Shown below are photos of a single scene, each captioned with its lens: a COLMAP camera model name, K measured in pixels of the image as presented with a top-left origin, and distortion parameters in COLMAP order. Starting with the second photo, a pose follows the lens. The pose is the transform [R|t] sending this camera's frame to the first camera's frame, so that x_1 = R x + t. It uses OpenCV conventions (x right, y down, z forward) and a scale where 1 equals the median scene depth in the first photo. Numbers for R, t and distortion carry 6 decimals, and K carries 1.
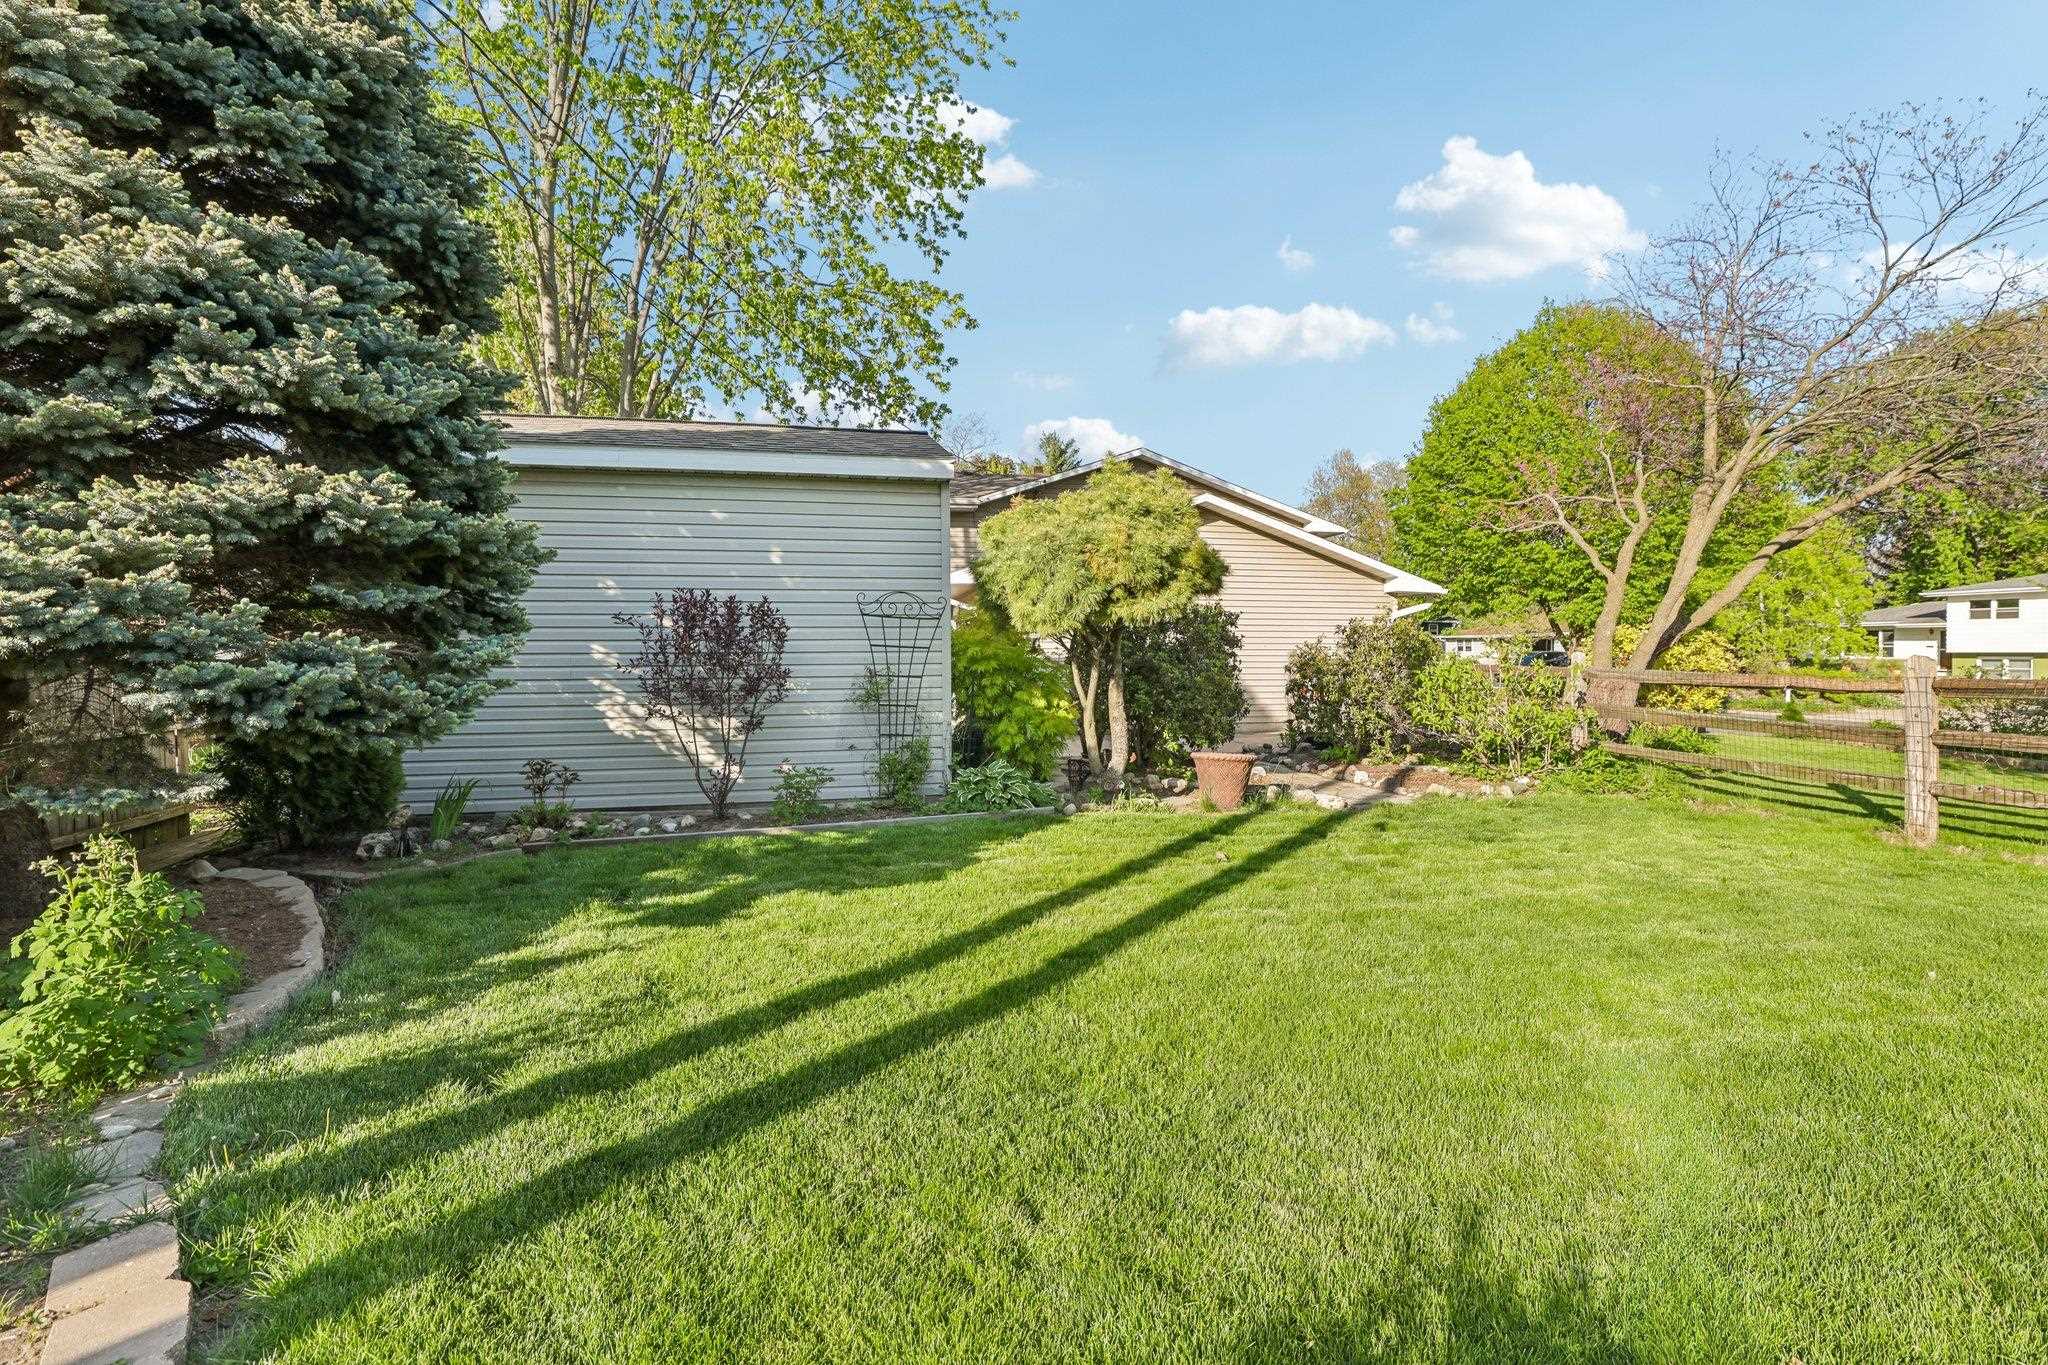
lens RADIAL K [[893.1, 0, 1024.0], [0, 893.1, 682.5], [0, 0, 1]] dist [-0.021059, 0.000012]
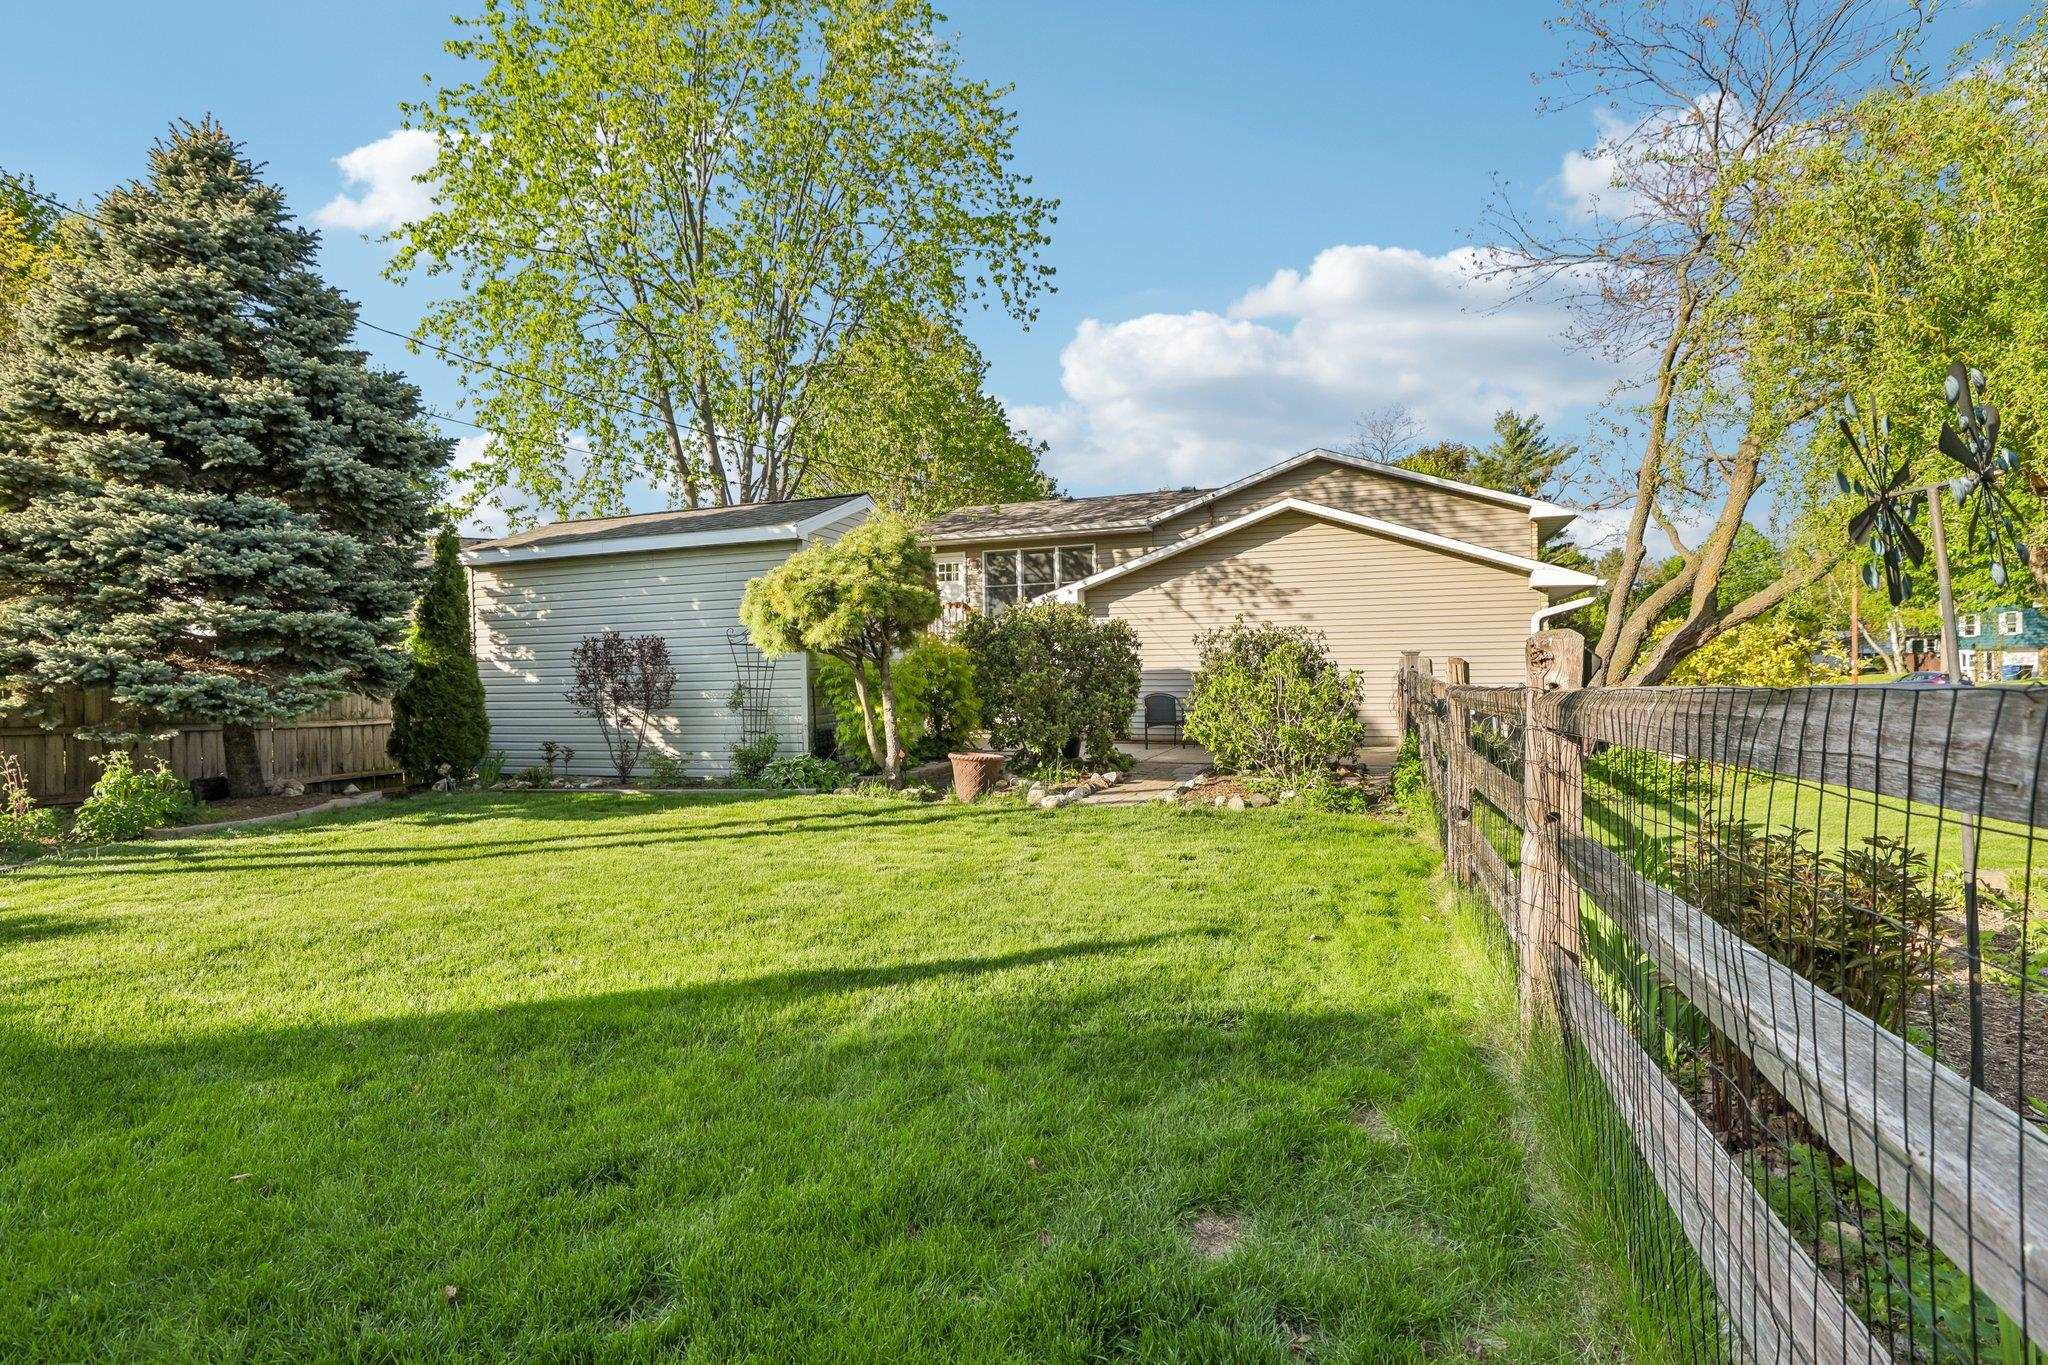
lens RADIAL K [[893.1, 0, 1024.0], [0, 893.1, 682.5], [0, 0, 1]] dist [-0.021059, 0.000012]
pose [[0.862773, -0.007565, -0.505535, 0.897517], [0.001182, 0.999915, -0.012946, 0.001796], [0.505590, 0.010572, 0.862709, 0.038866]]
